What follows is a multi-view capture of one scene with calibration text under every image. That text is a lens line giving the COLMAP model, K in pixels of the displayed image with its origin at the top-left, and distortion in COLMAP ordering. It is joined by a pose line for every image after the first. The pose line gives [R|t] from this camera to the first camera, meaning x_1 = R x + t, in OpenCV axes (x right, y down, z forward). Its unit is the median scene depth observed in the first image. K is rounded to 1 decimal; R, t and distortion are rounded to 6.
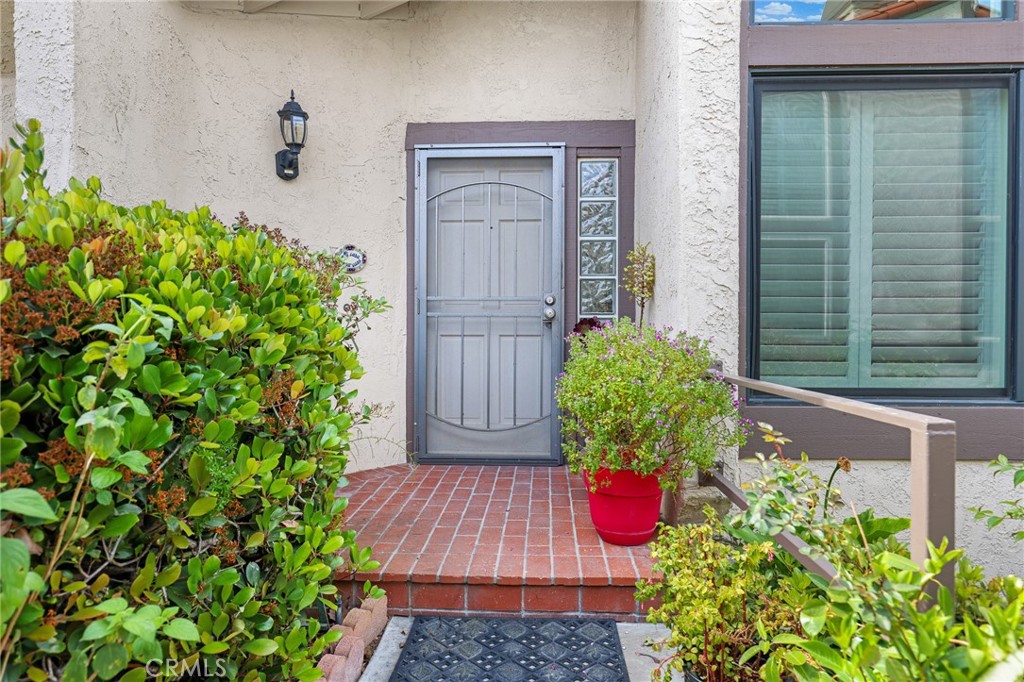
lens RADIAL K [[621.6, 0, 513.3], [0, 621.6, 337.1], [0, 0, 1]] dist [-0.001739, -0.000745]
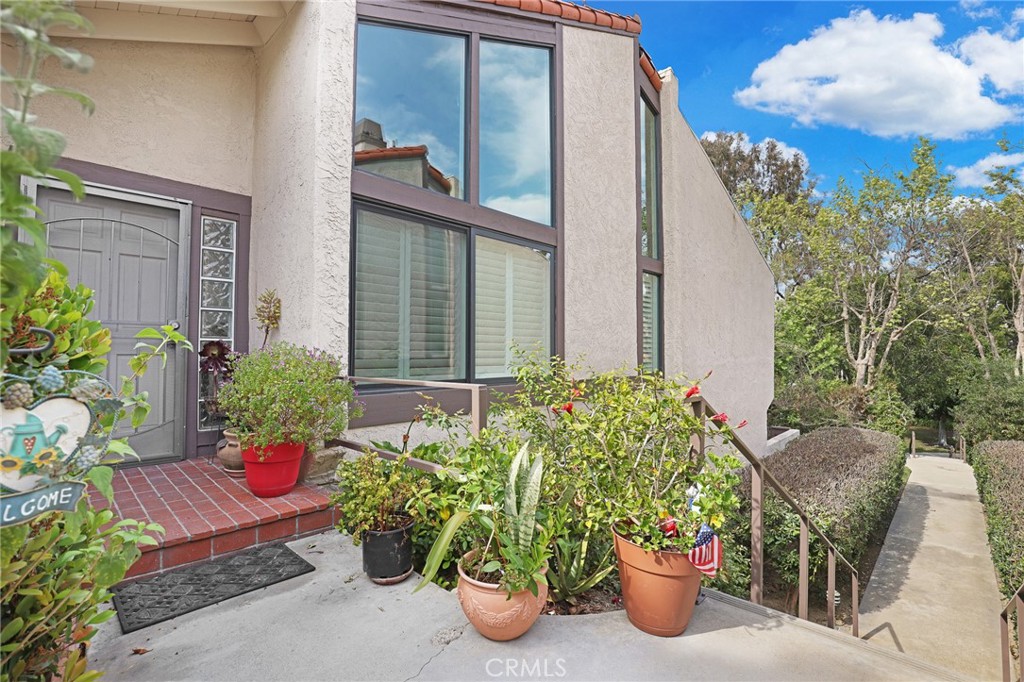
lens RADIAL K [[472.7, 0, 513.8], [0, 472.7, 340.2], [0, 0, 1]] dist [-0.028888, 0.003770]
pose [[0.665521, 0.016778, 0.746190, -0.257599], [0.008221, 0.999522, -0.029807, 0.002840], [-0.746334, 0.025971, 0.665065, -0.152336]]
